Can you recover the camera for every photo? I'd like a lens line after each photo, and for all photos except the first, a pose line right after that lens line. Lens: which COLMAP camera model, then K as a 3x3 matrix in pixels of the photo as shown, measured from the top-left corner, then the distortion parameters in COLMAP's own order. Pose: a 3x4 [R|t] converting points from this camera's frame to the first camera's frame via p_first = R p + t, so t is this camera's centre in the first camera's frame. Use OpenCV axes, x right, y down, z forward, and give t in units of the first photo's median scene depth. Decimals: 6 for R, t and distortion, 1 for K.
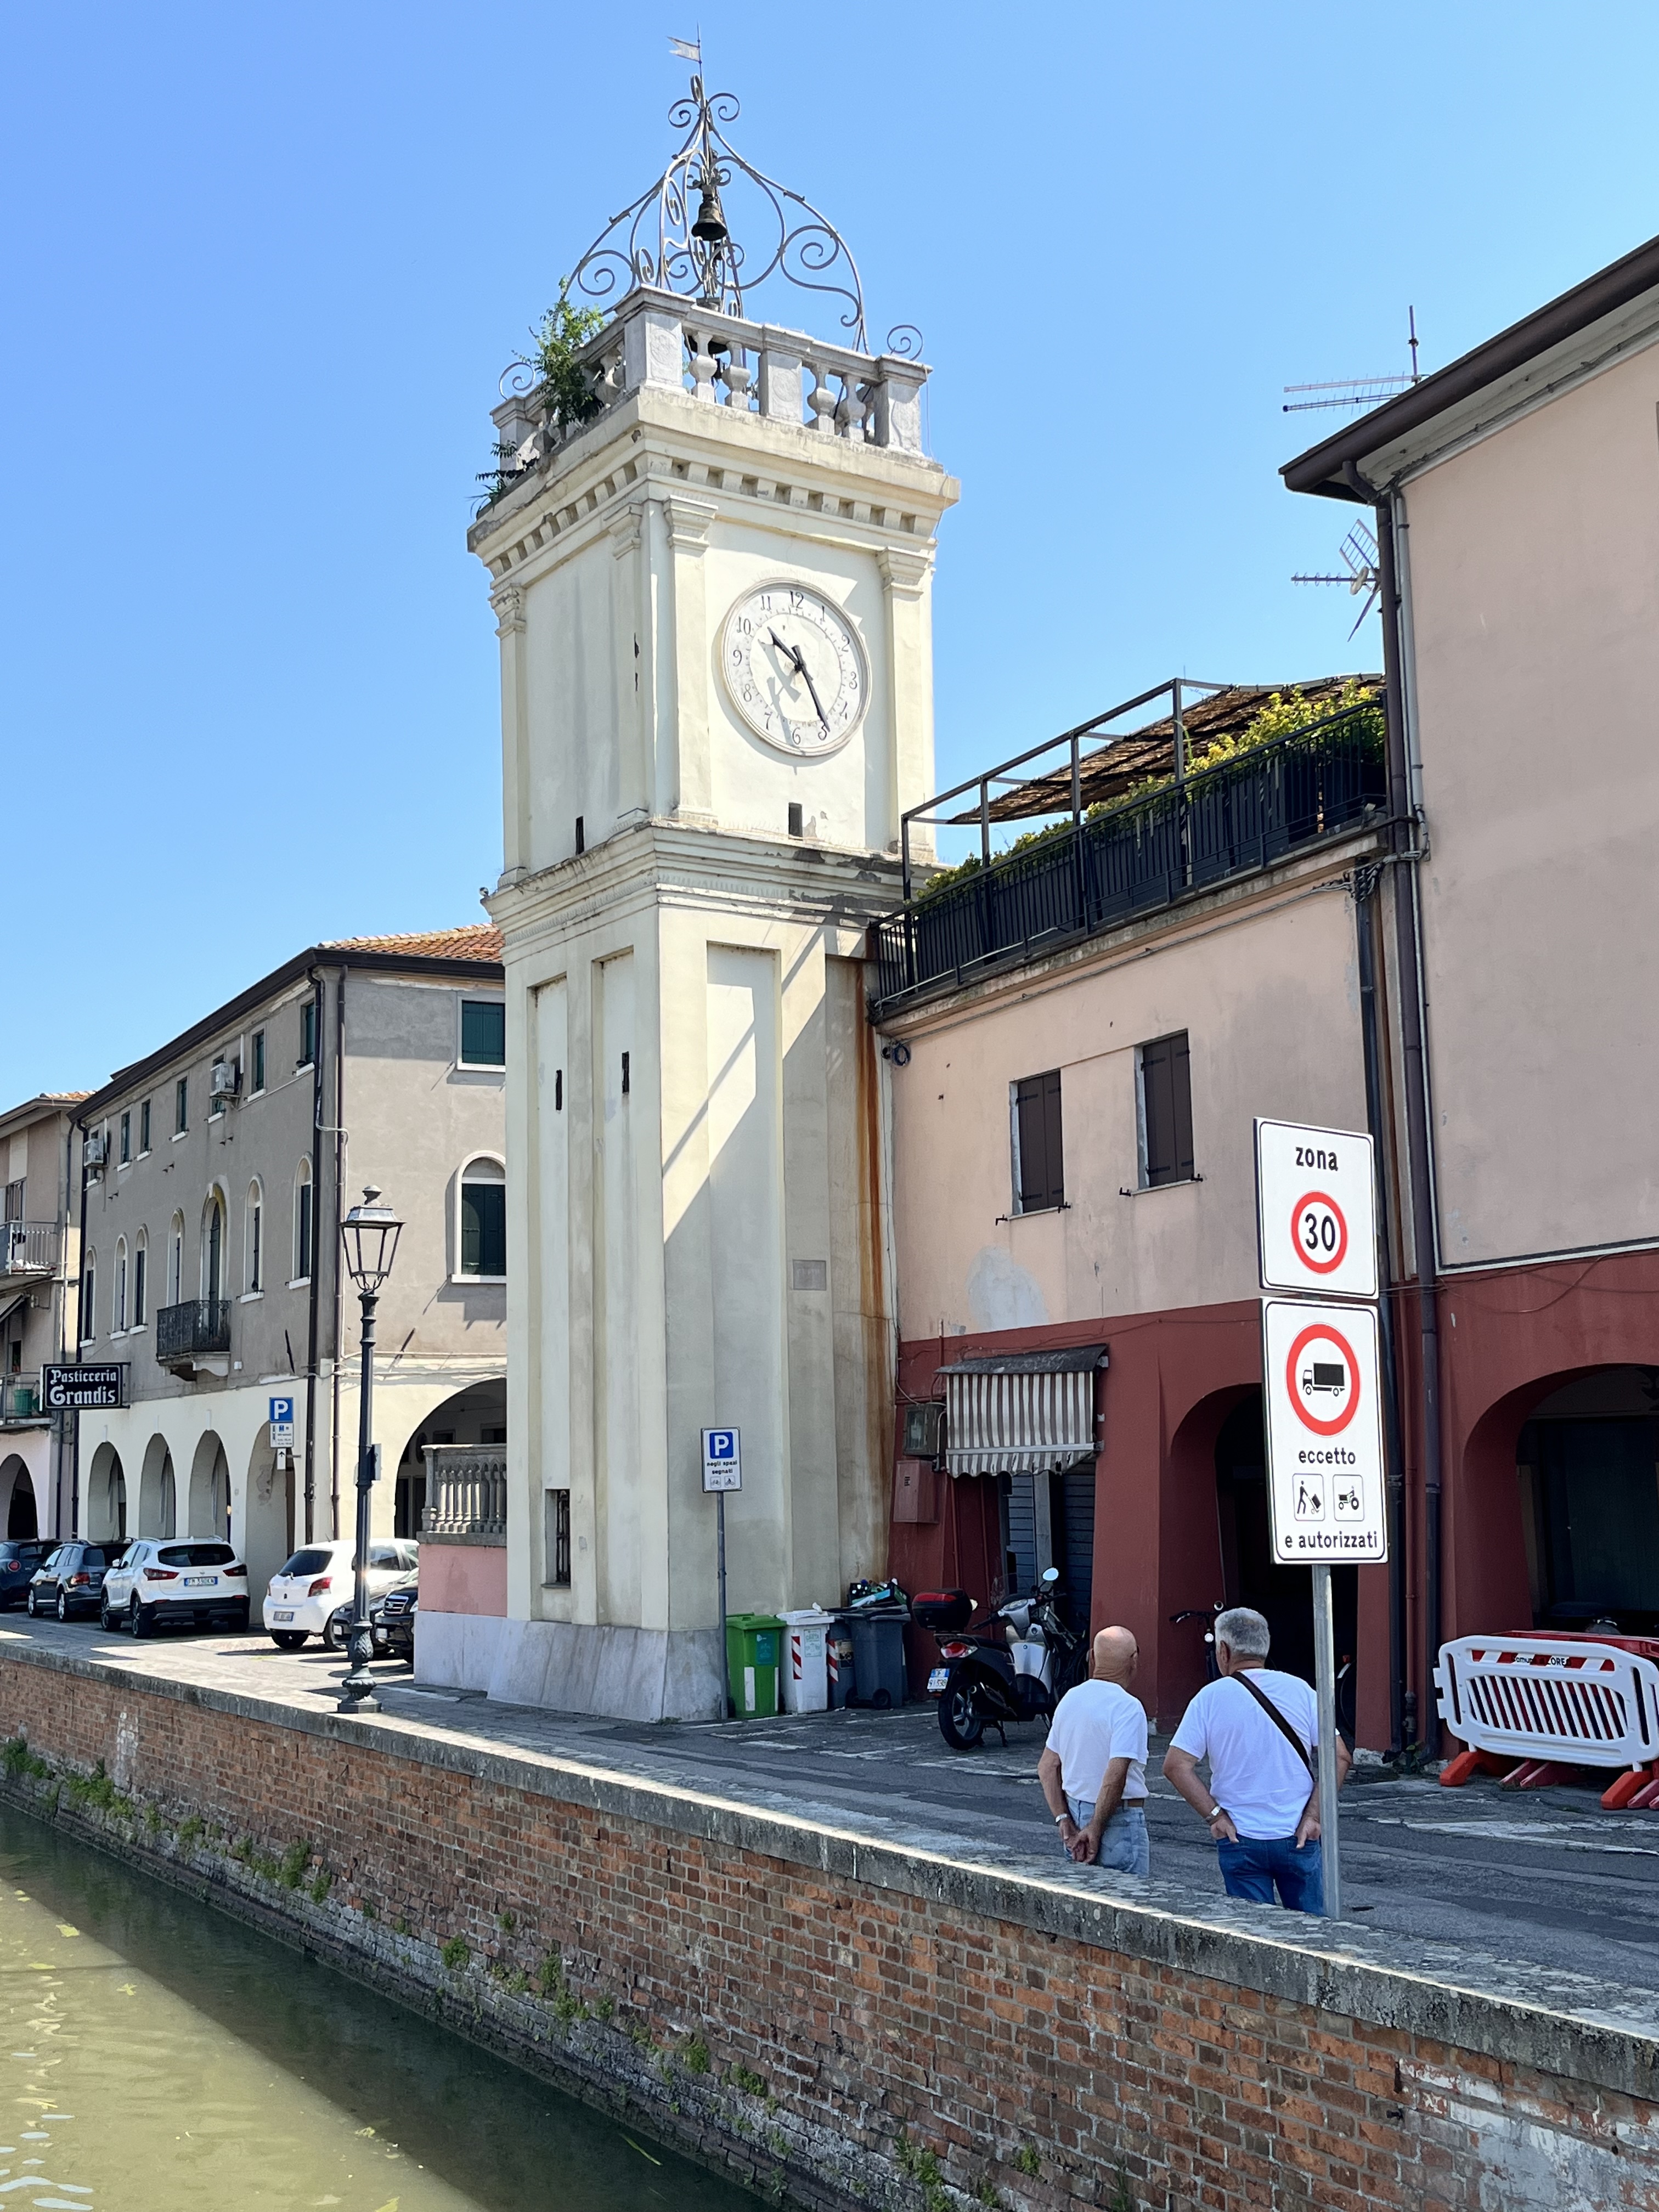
lens RADIAL K [[2431.5, 0, 827.1], [0, 2431.5, 1102.4], [0, 0, 1]] dist [0.079610, 0.000000]
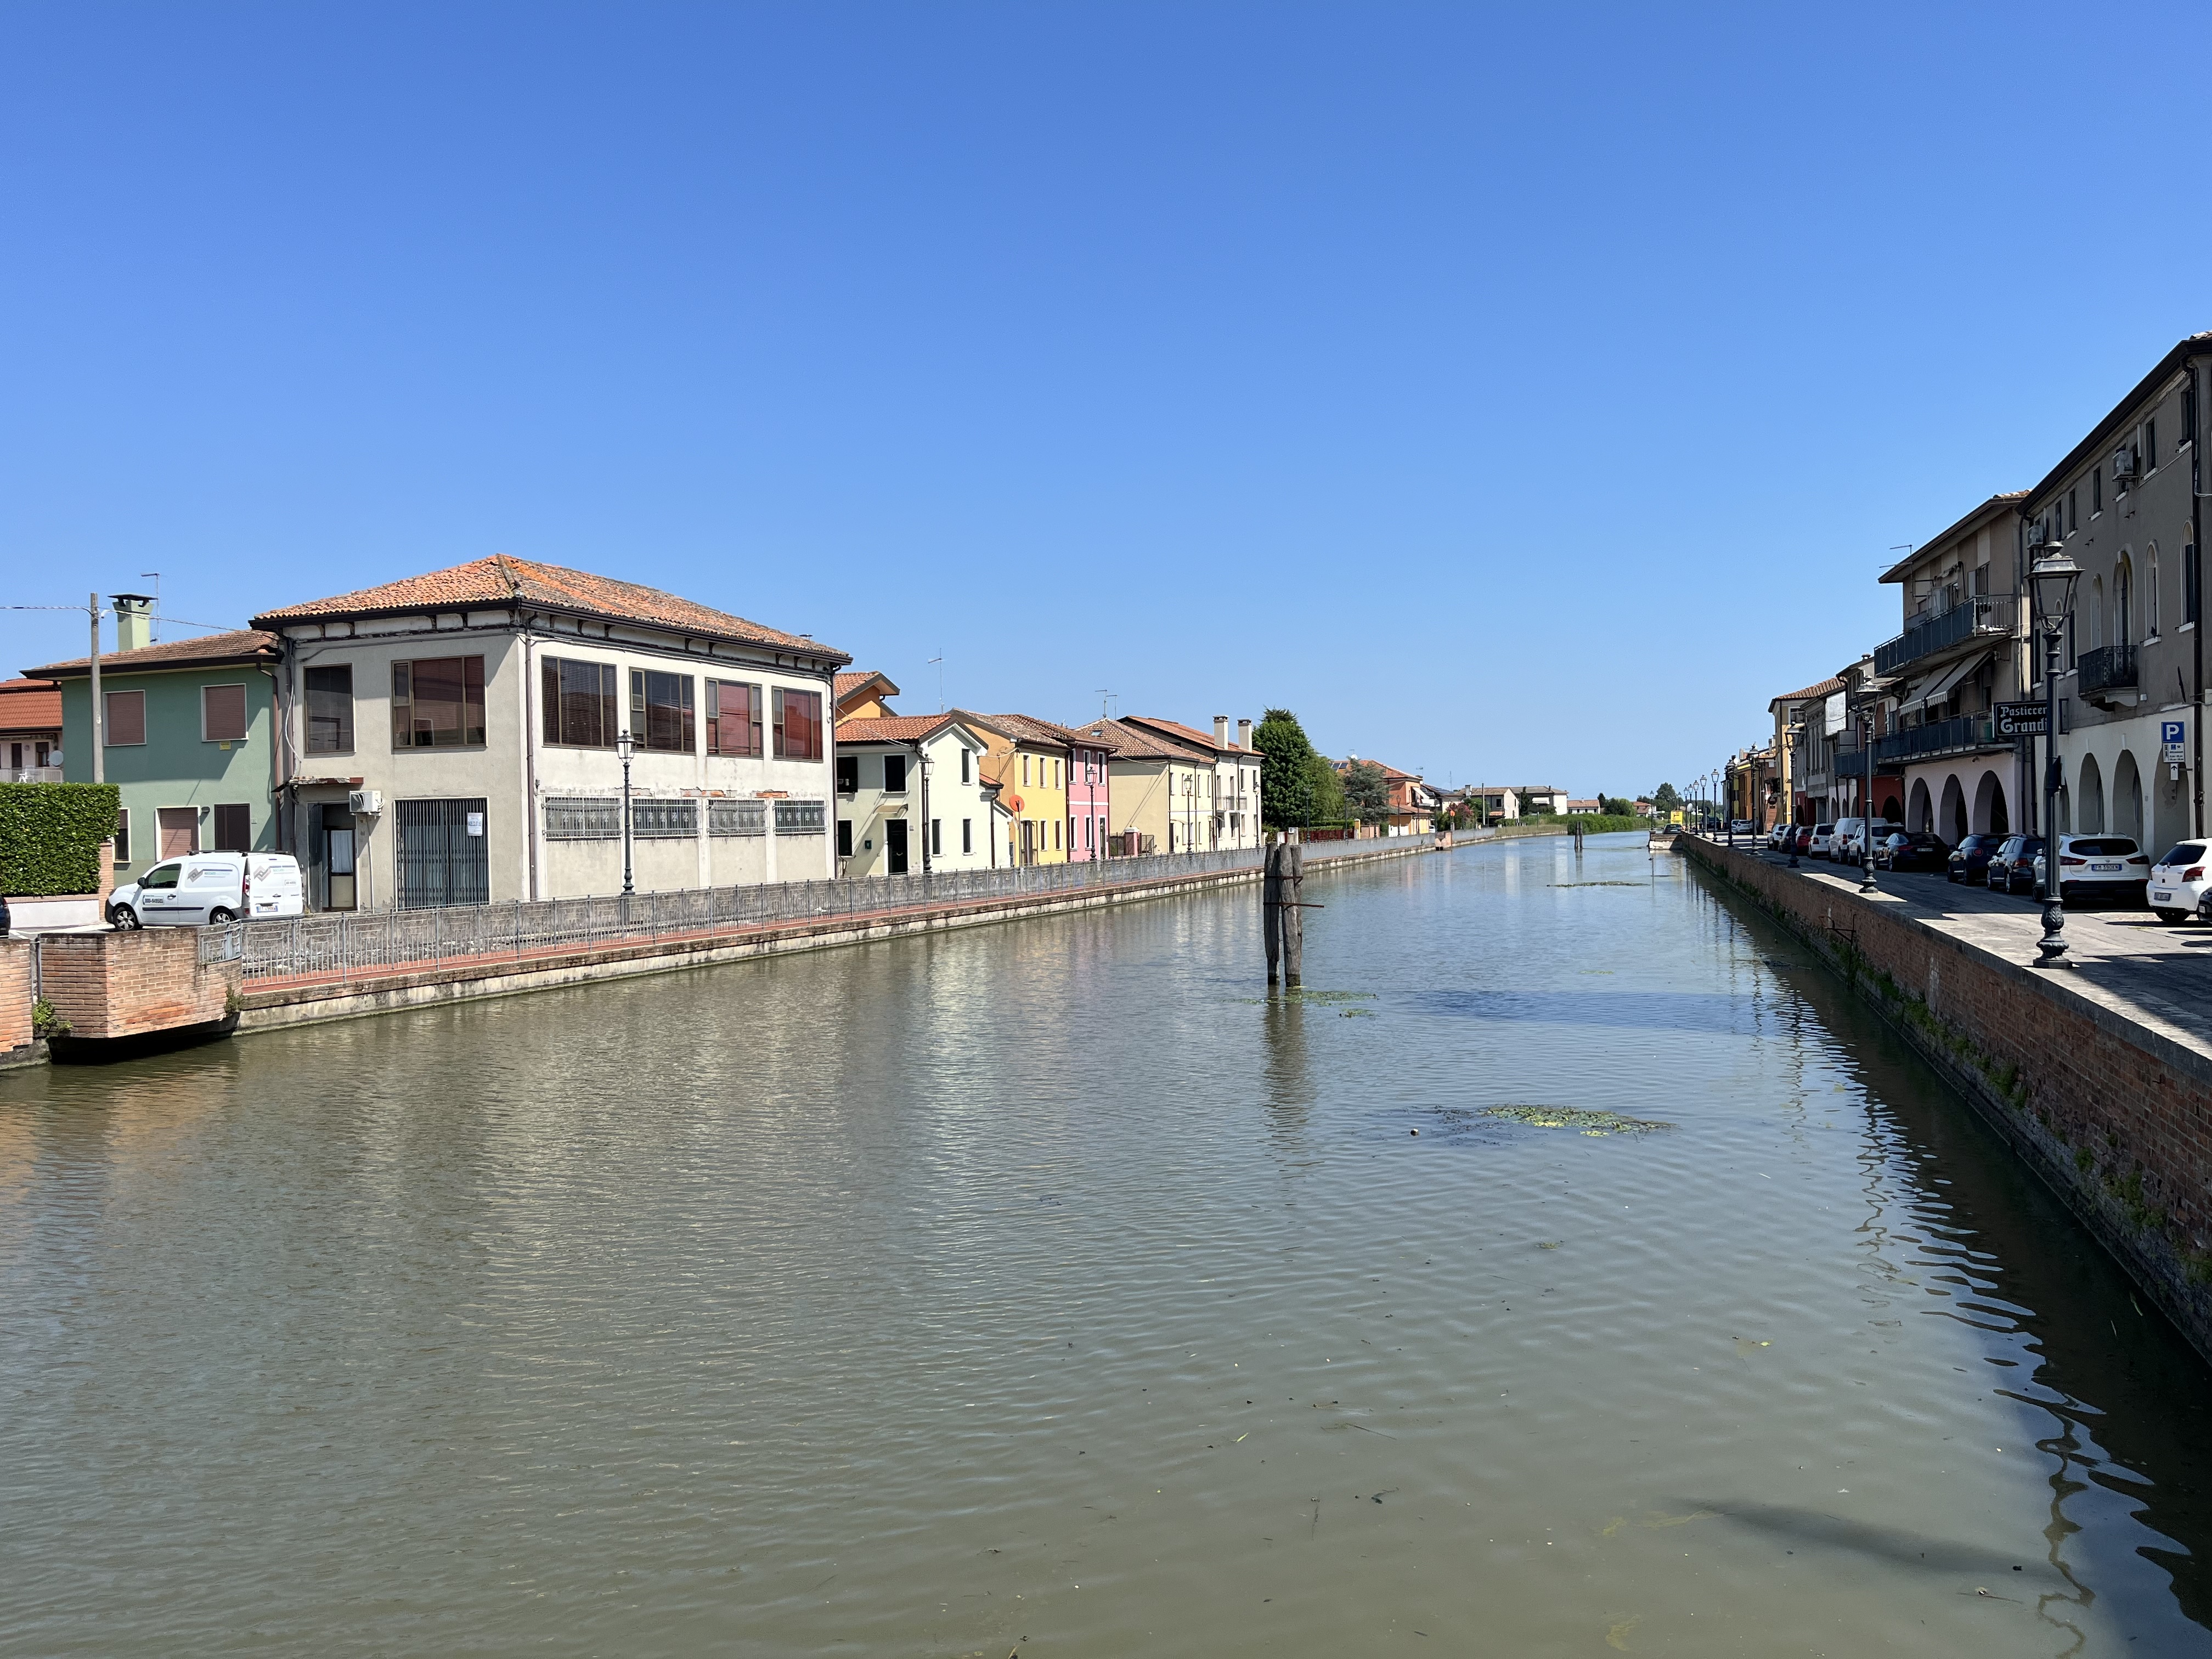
lens RADIAL K [[1713.6, 0, 1101.6], [0, 1713.6, 819.4], [0, 0, 1]] dist [0.032324, -0.048827]
pose [[0.669440, 0.007286, -0.742830, 0.086281], [0.116815, 0.986479, 0.114950, 0.011579], [0.733624, -0.163725, 0.659538, 0.053593]]
